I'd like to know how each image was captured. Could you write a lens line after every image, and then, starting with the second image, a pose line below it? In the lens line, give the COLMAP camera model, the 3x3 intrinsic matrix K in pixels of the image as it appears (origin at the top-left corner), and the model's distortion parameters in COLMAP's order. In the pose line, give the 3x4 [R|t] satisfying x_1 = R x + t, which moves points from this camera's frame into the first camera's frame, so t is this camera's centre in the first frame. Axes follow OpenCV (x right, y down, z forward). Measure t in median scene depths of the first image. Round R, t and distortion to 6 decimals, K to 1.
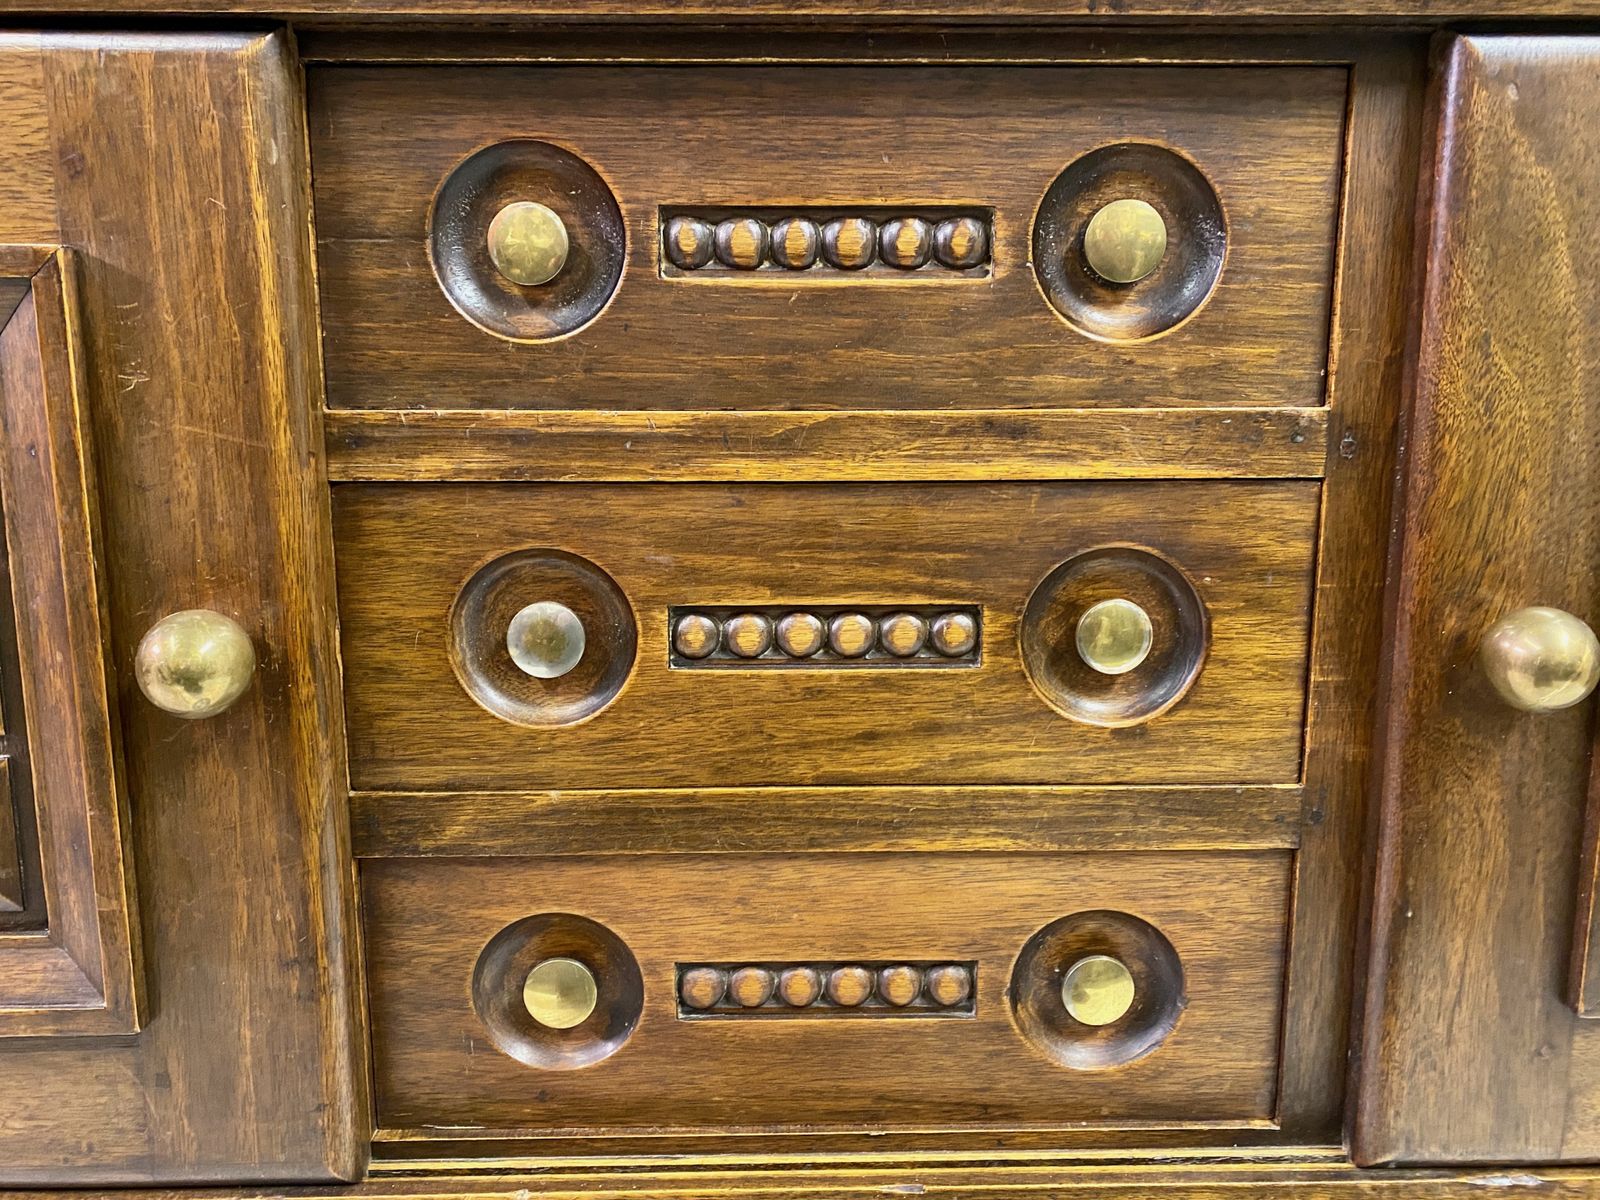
lens RADIAL K [[1236.4, 0, 783.2], [0, 1236.4, 584.7], [0, 0, 1]] dist [0.015806, -0.013879]
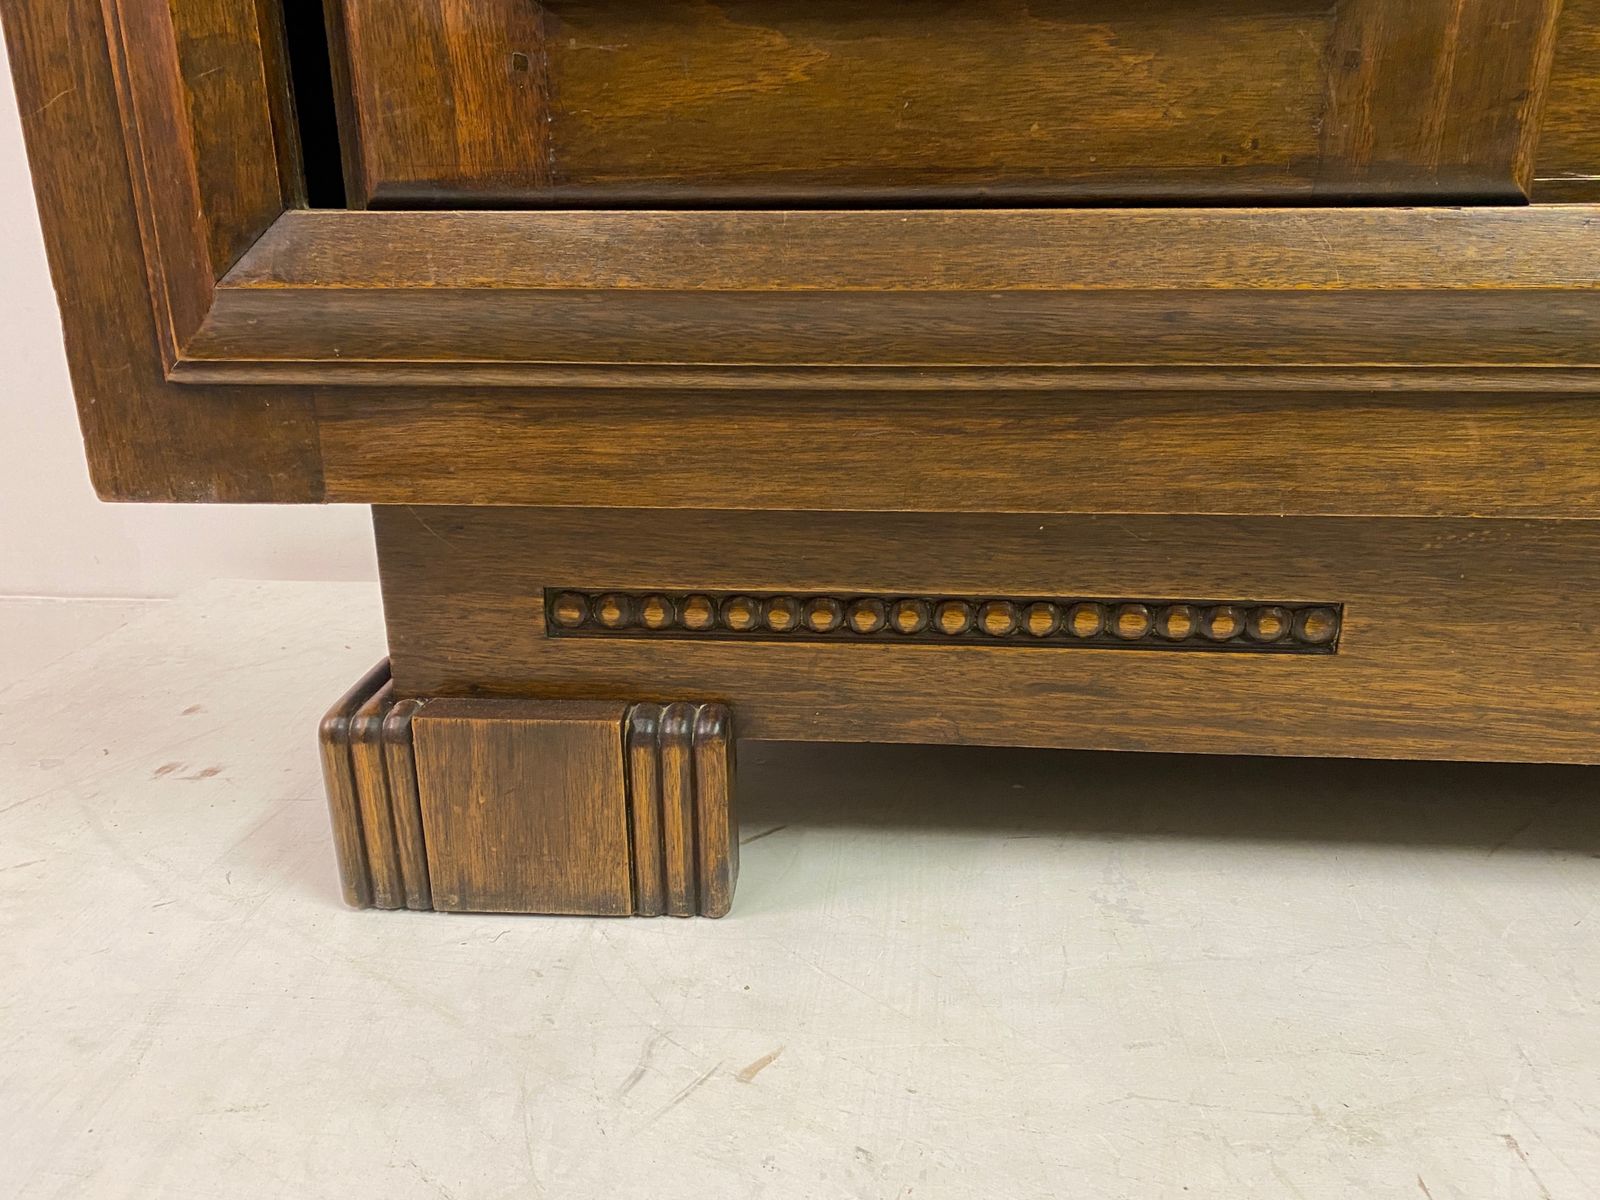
lens RADIAL K [[1251.9, 0, 797.9], [0, 1251.9, 587.5], [0, 0, 1]] dist [0.041894, -0.046762]
pose [[0.994810, 0.029397, -0.097412, -0.818356], [-0.013474, 0.986983, 0.160257, 0.651931], [0.100855, -0.158113, 0.982257, -0.001862]]
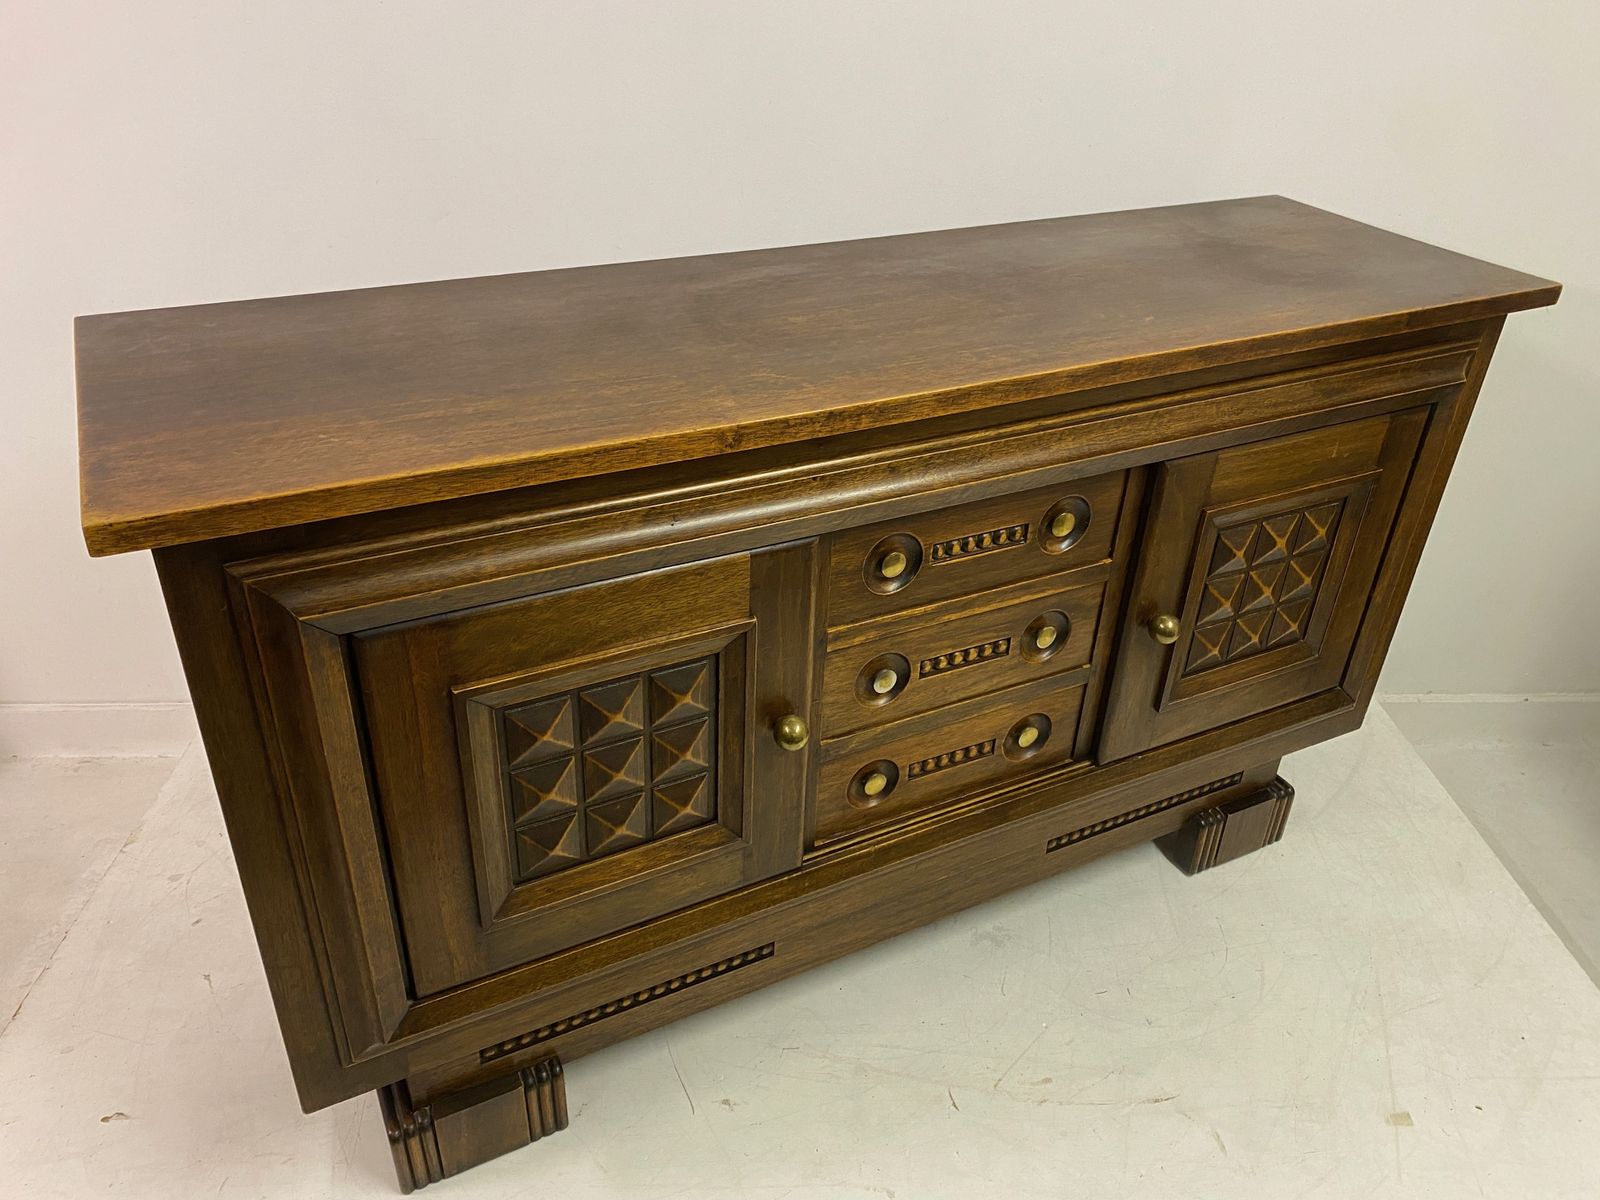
lens RADIAL K [[1212.1, 0, 802.7], [0, 1212.1, 588.9], [0, 0, 1]] dist [0.099110, -0.200297]
pose [[0.896305, -0.194553, 0.398480, -1.459173], [0.032718, 0.925180, 0.378115, -1.238167], [-0.442229, -0.325869, 0.835609, -1.204546]]
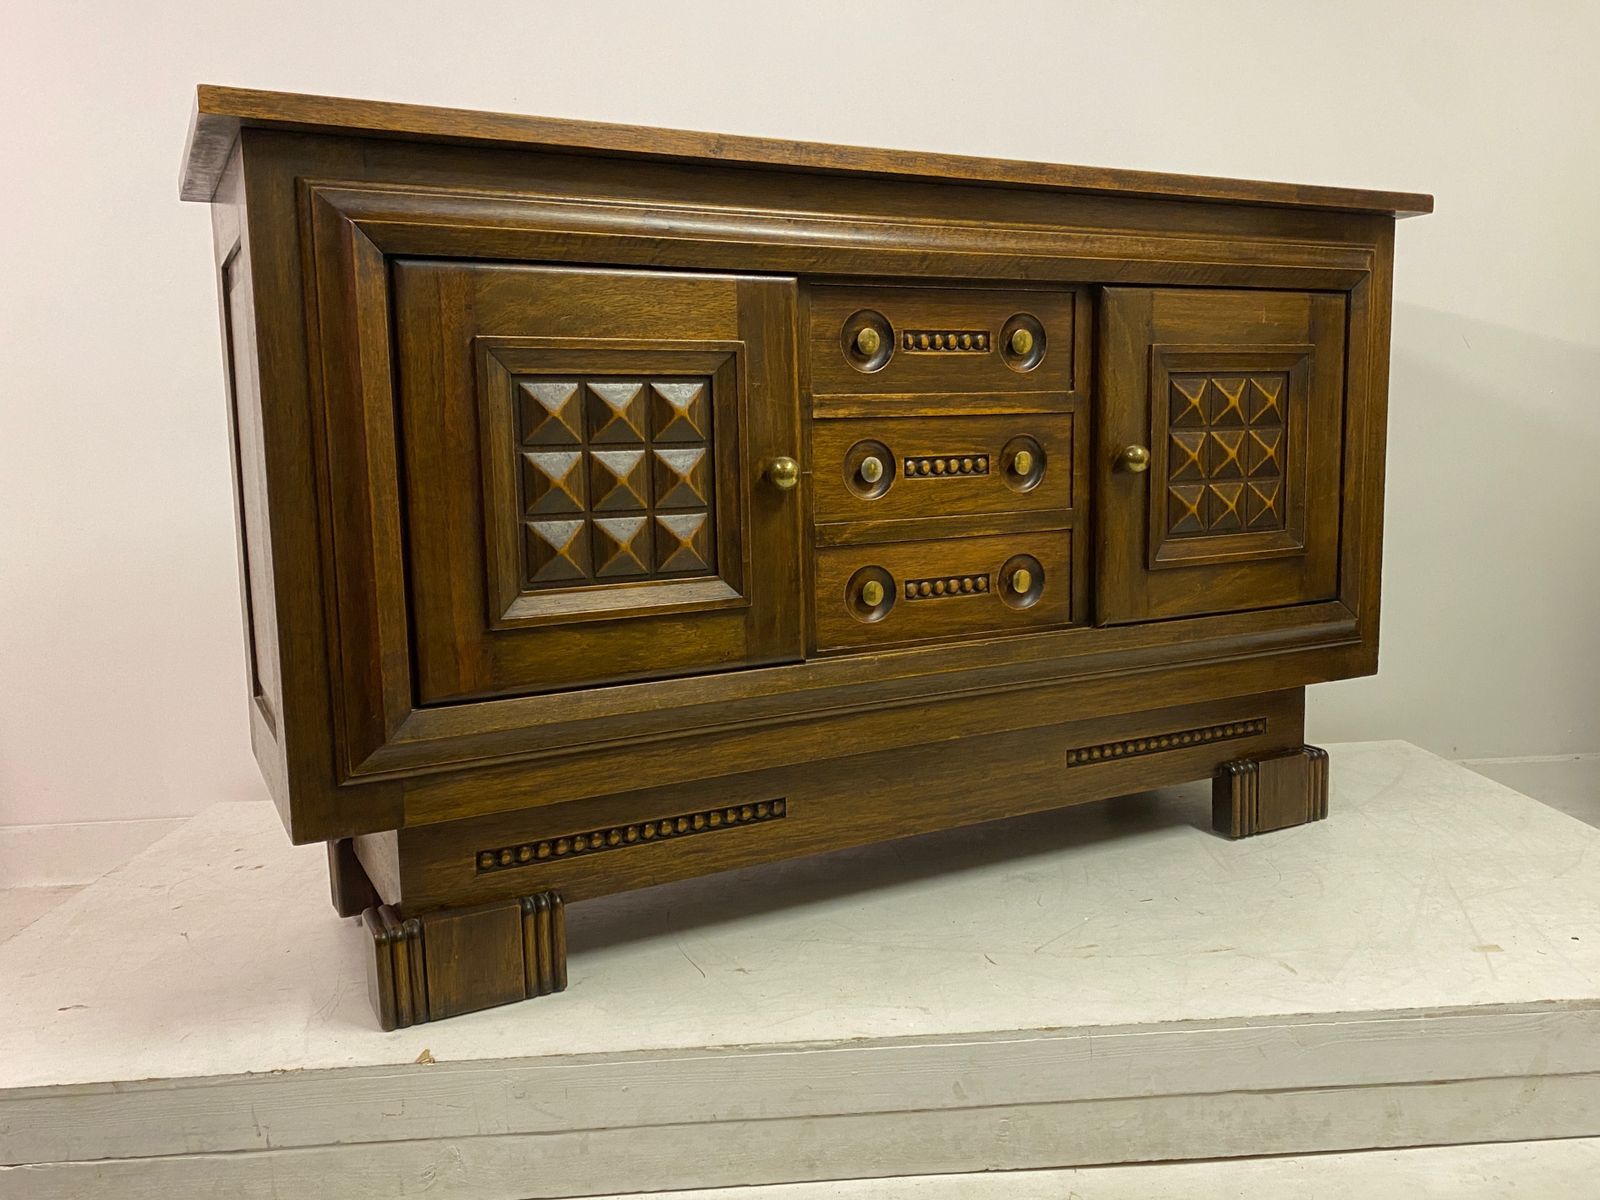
lens RADIAL K [[1301.0, 0, 805.0], [0, 1301.0, 582.1], [0, 0, 1]] dist [0.154610, -0.434125]
pose [[0.895357, -0.070346, 0.439758, -1.801915], [0.092674, 0.995260, -0.029479, 0.407436], [-0.435600, 0.067149, 0.897632, -1.825839]]
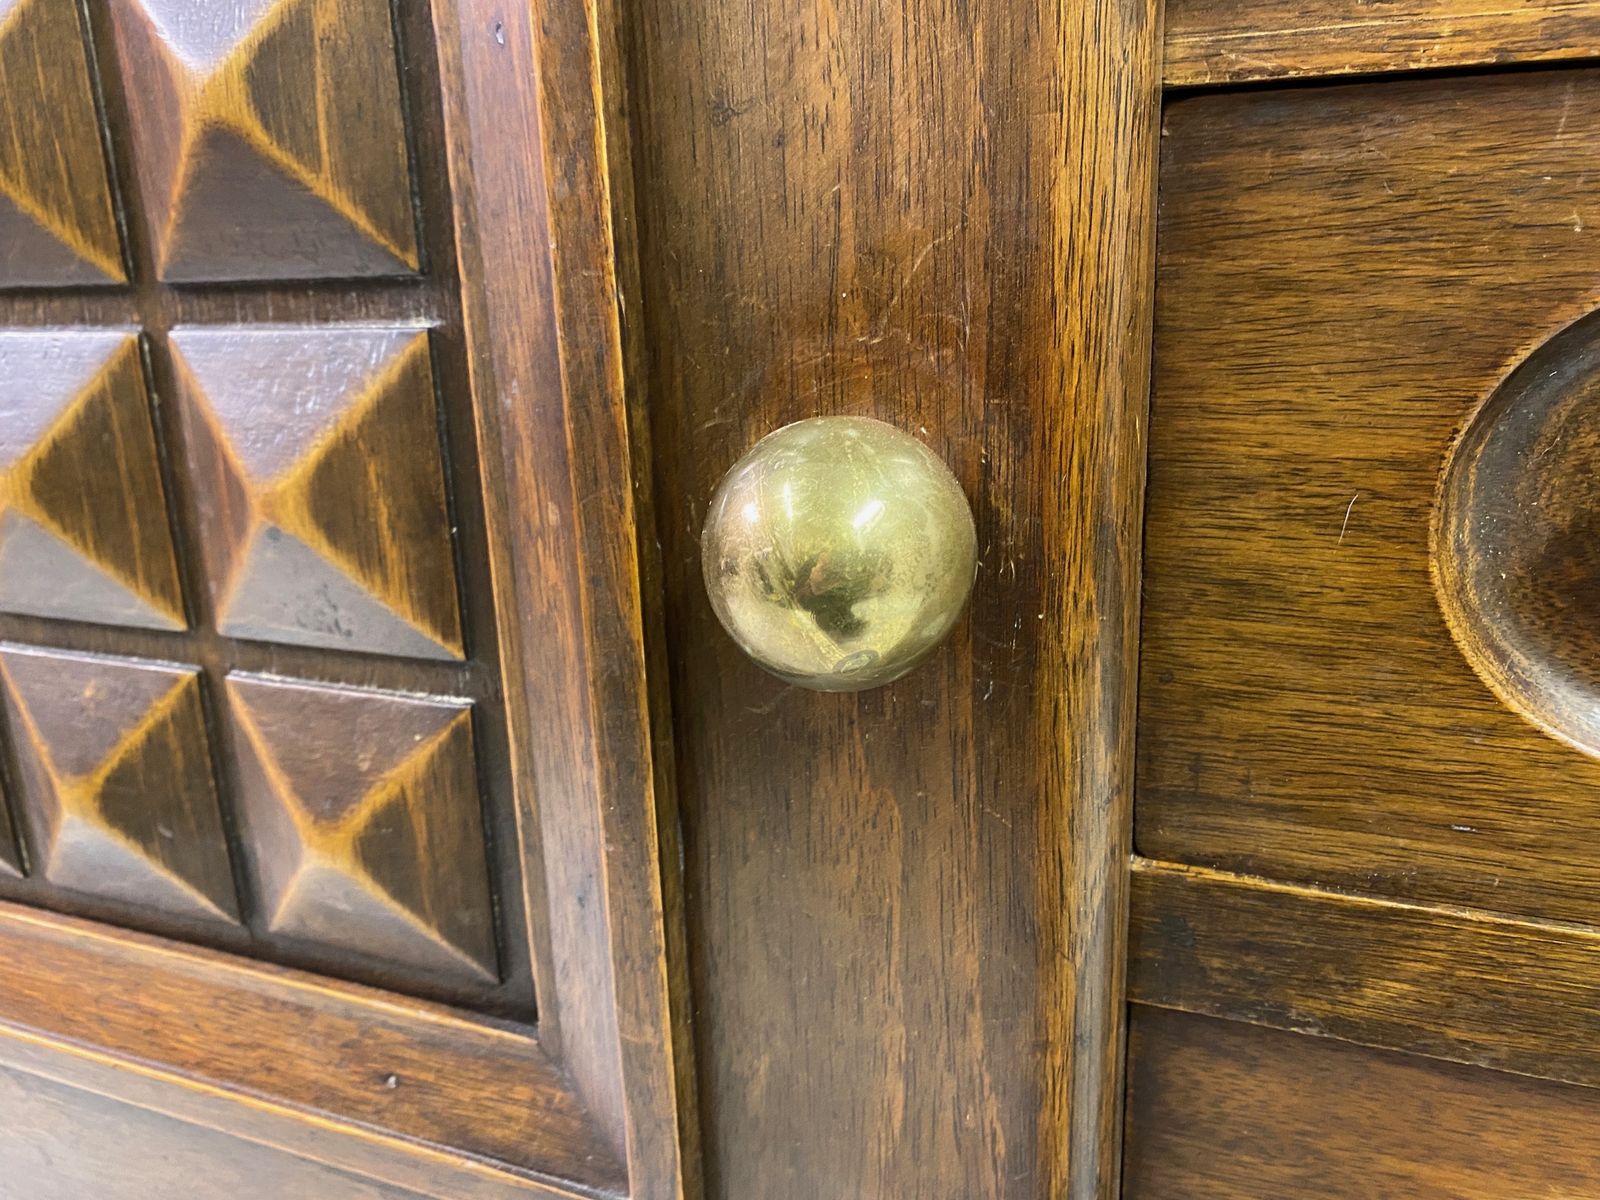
lens RADIAL K [[1221.3, 0, 793.3], [0, 1221.3, 581.0], [0, 0, 1]] dist [0.010250, -0.005158]
pose [[0.919865, 0.076052, -0.384790, -0.310999], [-0.032701, 0.992477, 0.117986, 0.025302], [0.390869, -0.095948, 0.915432, 0.590713]]
